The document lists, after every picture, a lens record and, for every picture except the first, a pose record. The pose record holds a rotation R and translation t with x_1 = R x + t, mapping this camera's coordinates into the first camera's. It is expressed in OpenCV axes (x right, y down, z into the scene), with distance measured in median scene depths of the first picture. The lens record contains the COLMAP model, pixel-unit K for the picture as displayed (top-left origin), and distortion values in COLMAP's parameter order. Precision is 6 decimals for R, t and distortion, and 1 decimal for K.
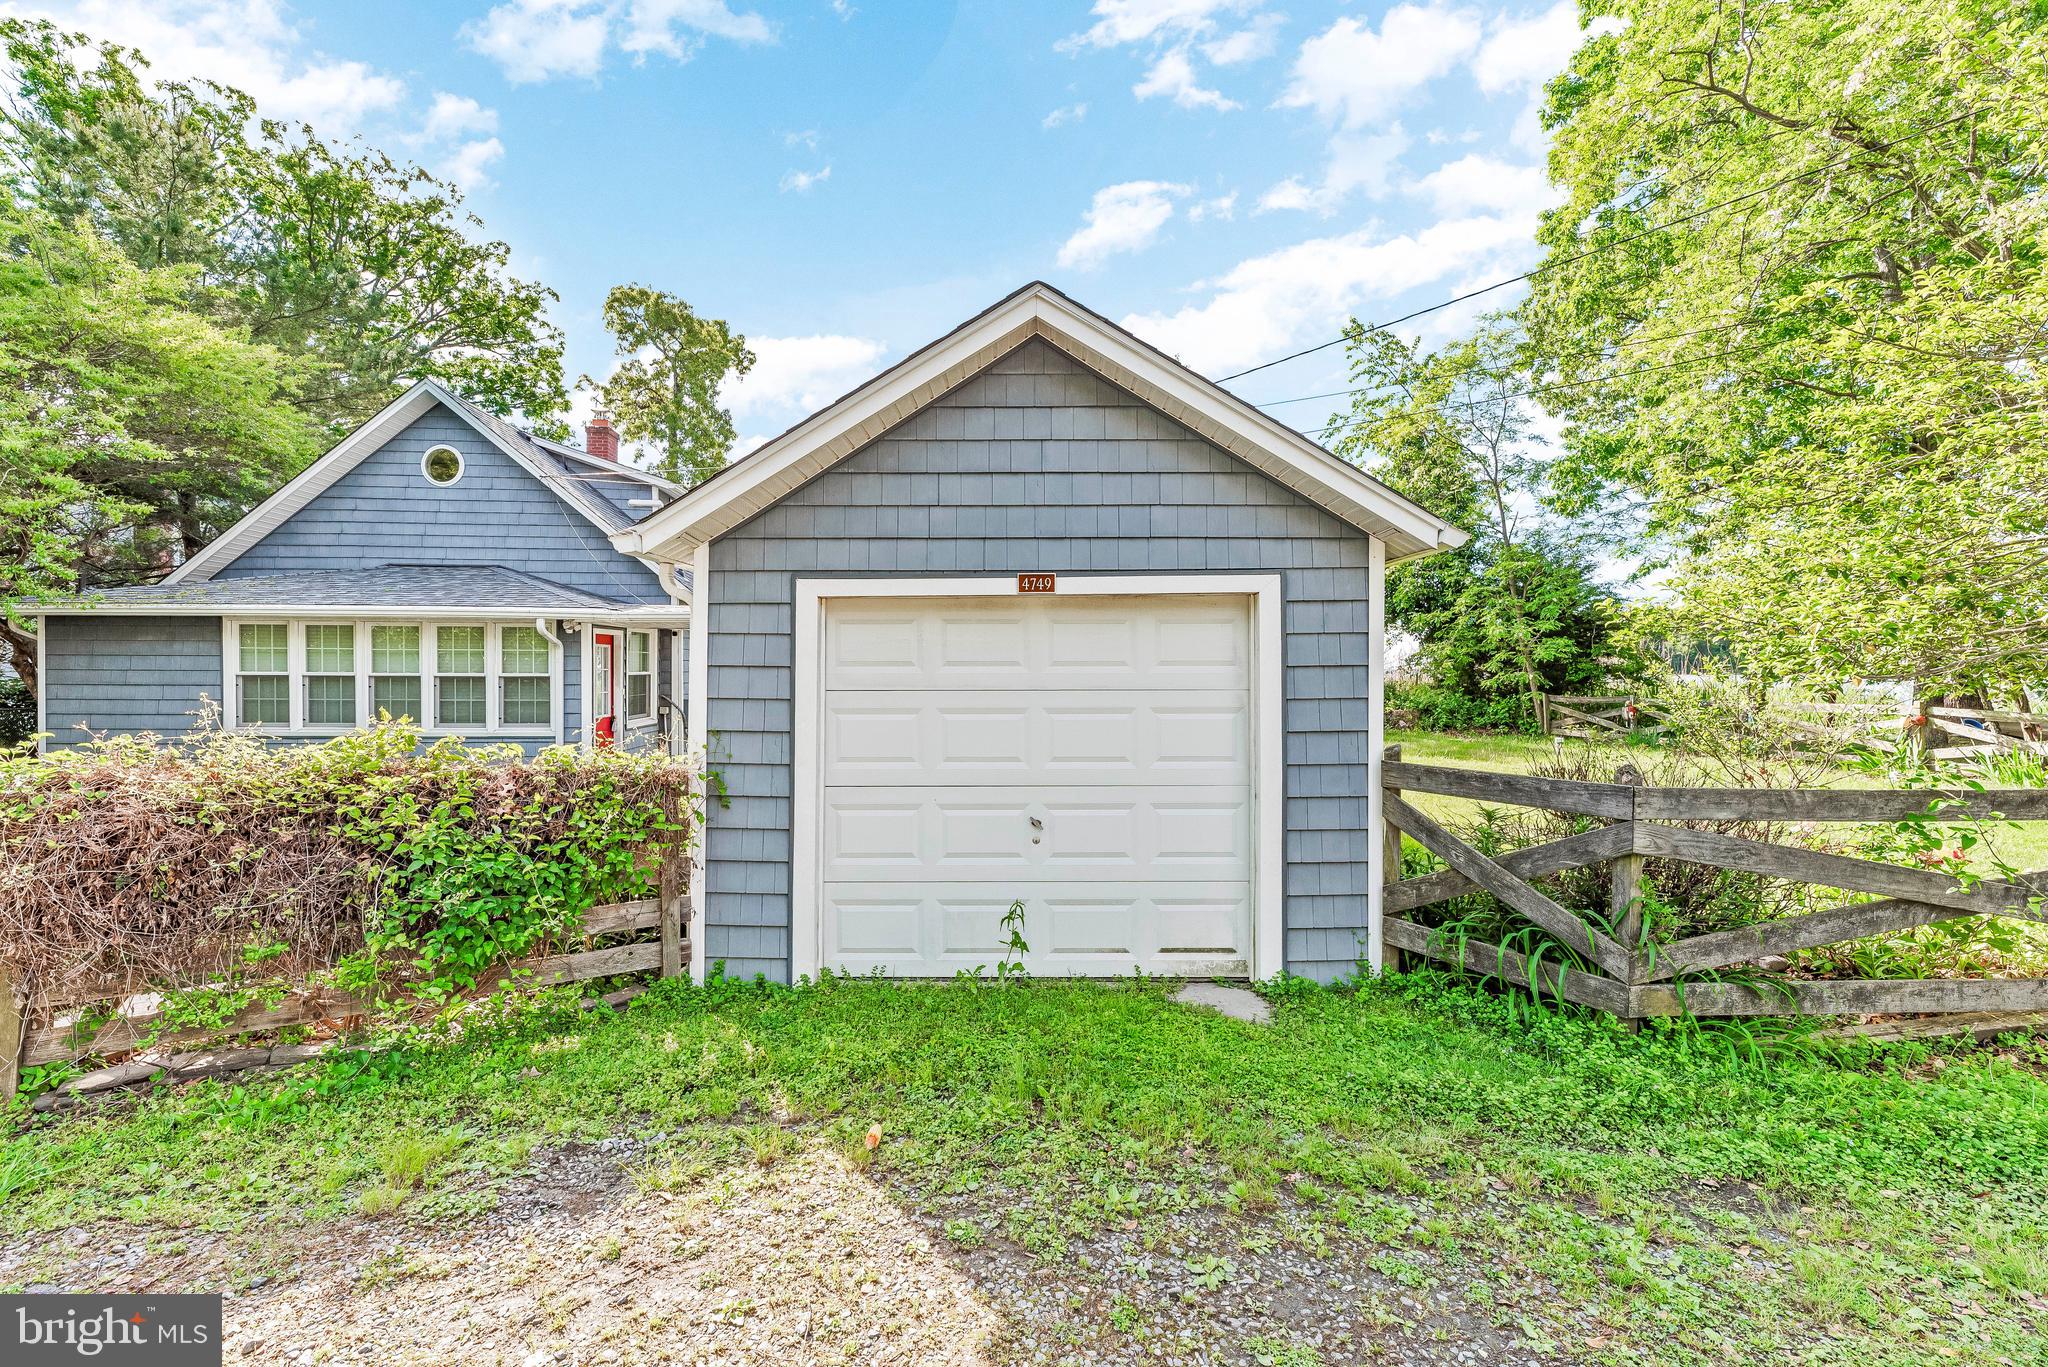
lens RADIAL K [[835.0, 0, 1024.0], [0, 835.0, 683.5], [0, 0, 1]] dist [0.001237, 0.000180]
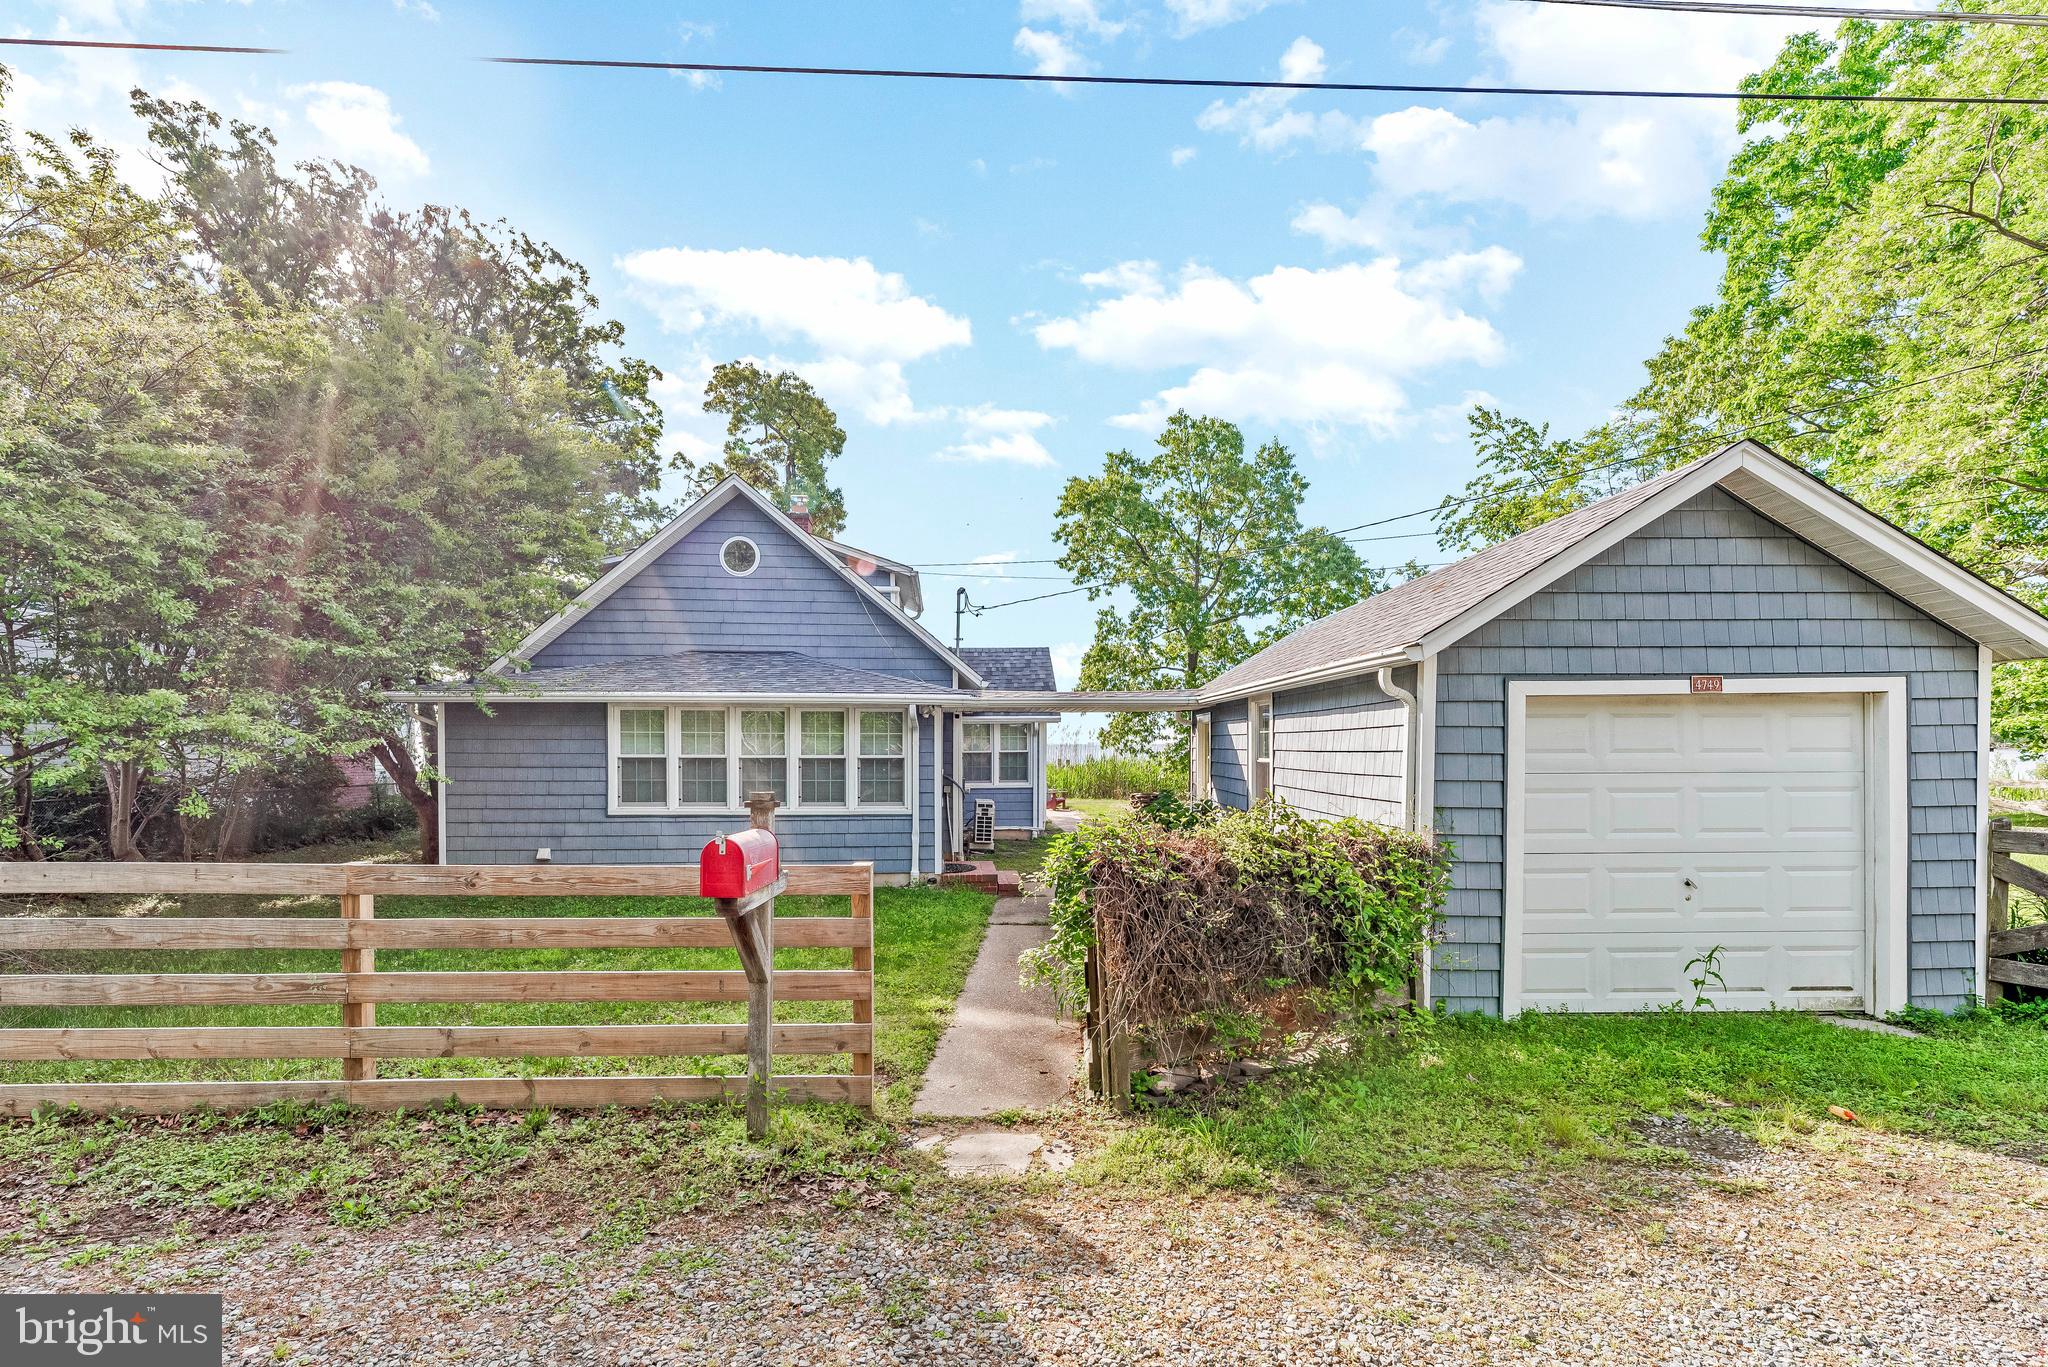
lens RADIAL K [[852.9, 0, 1016.2], [0, 852.9, 761.7], [0, 0, 1]] dist [0.000984, 0.000168]
pose [[0.999804, -0.003462, 0.019496, -0.468292], [0.003383, 0.999986, 0.004059, -0.007764], [-0.019510, -0.003993, 0.999802, -0.099154]]
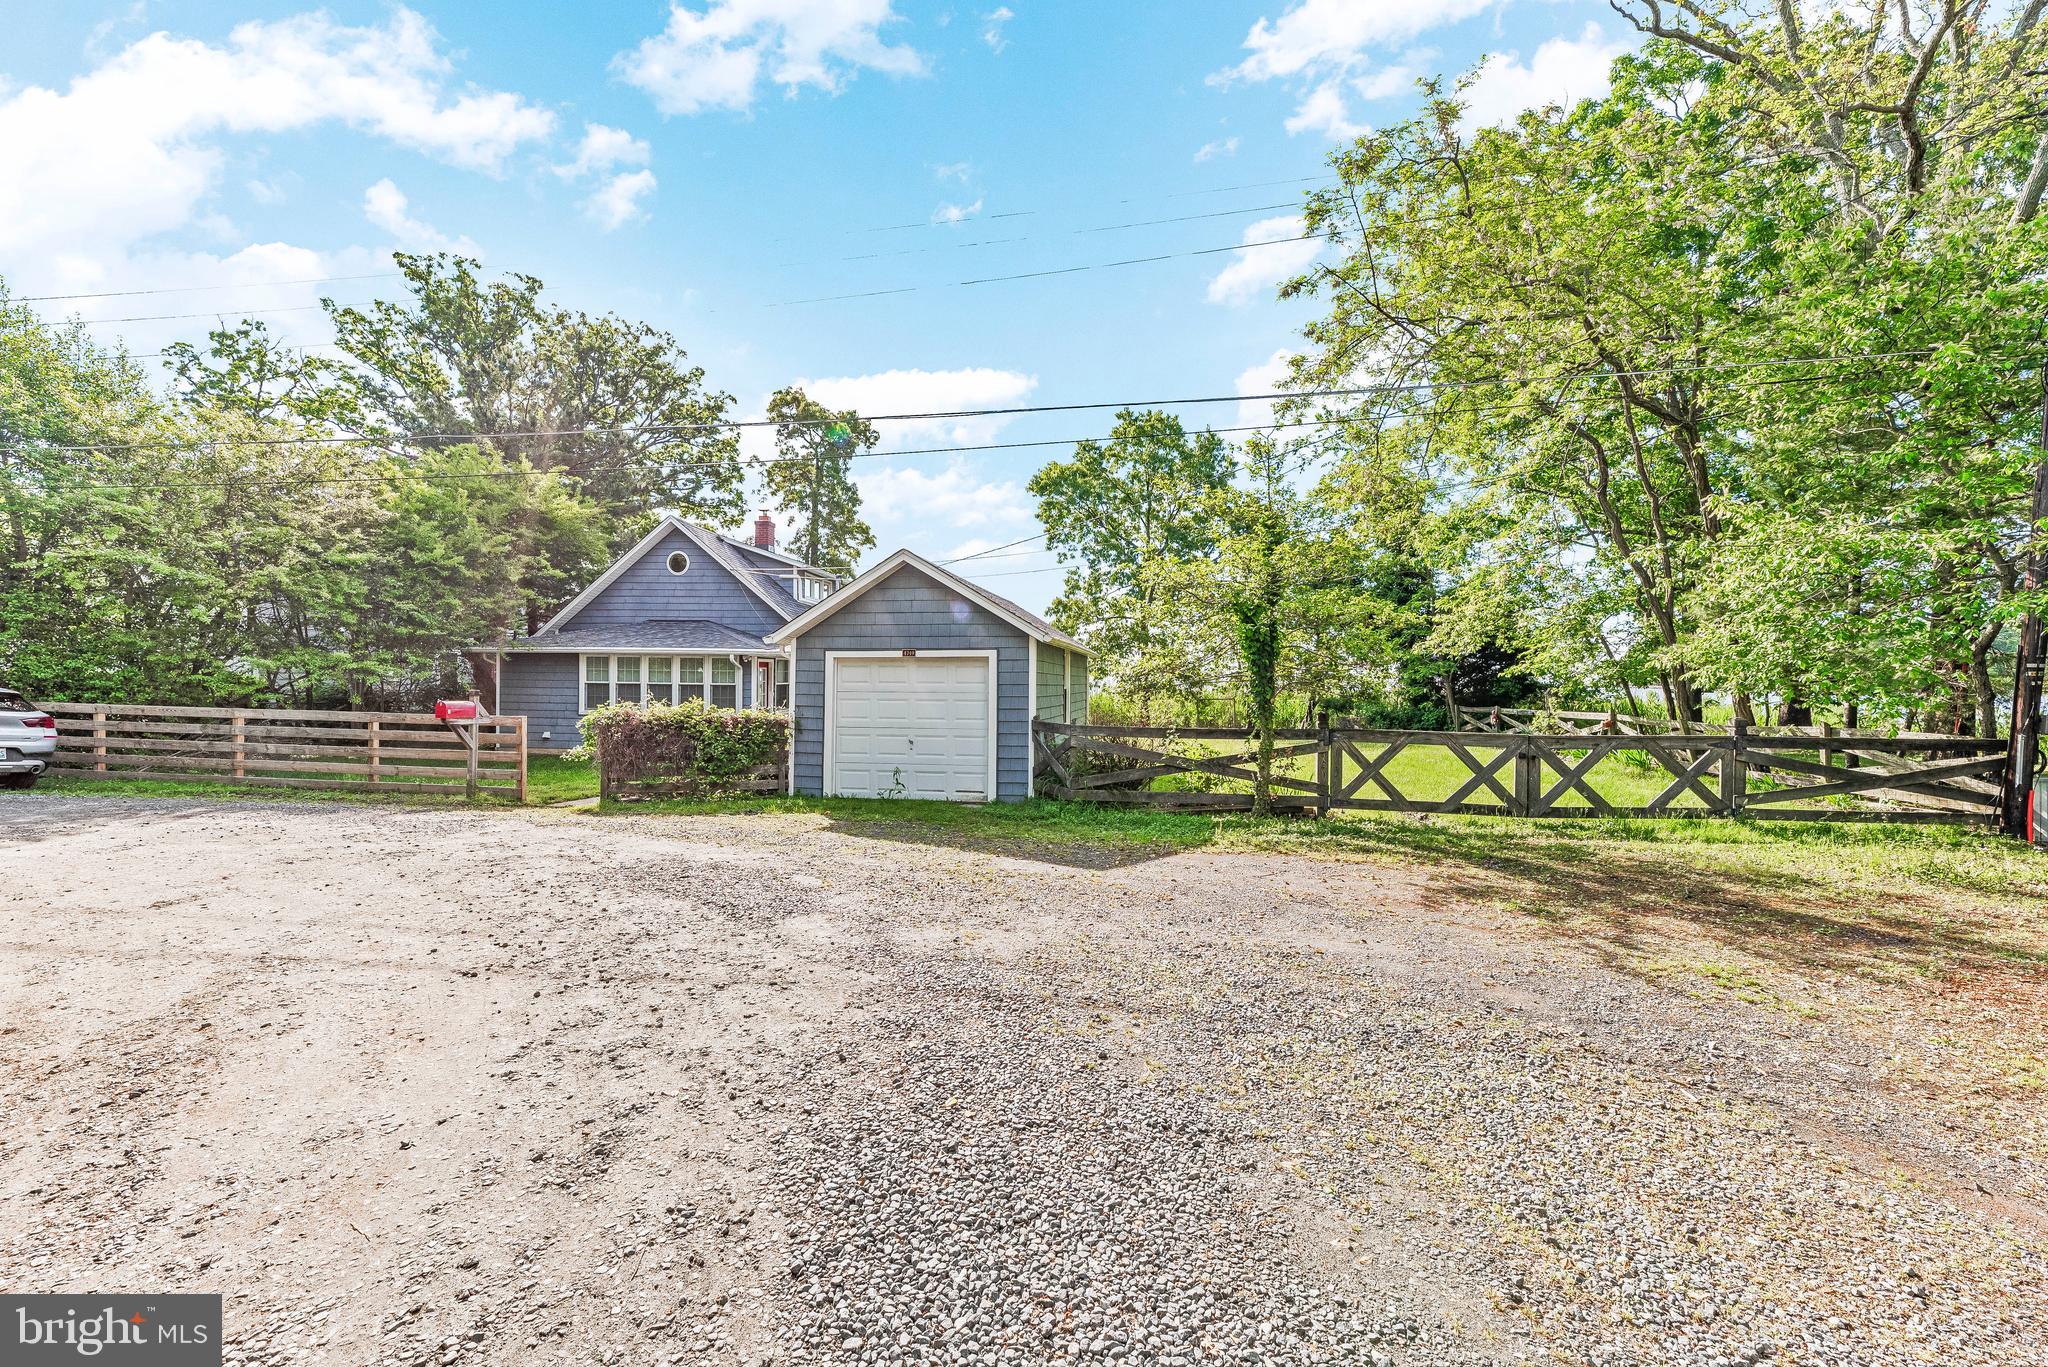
lens RADIAL K [[841.1, 0, 1028.2], [0, 841.1, 692.7], [0, 0, 1]] dist [0.002656, -0.000059]
pose [[0.986287, 0.008984, -0.164797, 0.396409], [-0.009281, 0.999956, -0.001034, 0.004105], [0.164781, 0.002550, 0.986327, -0.765030]]
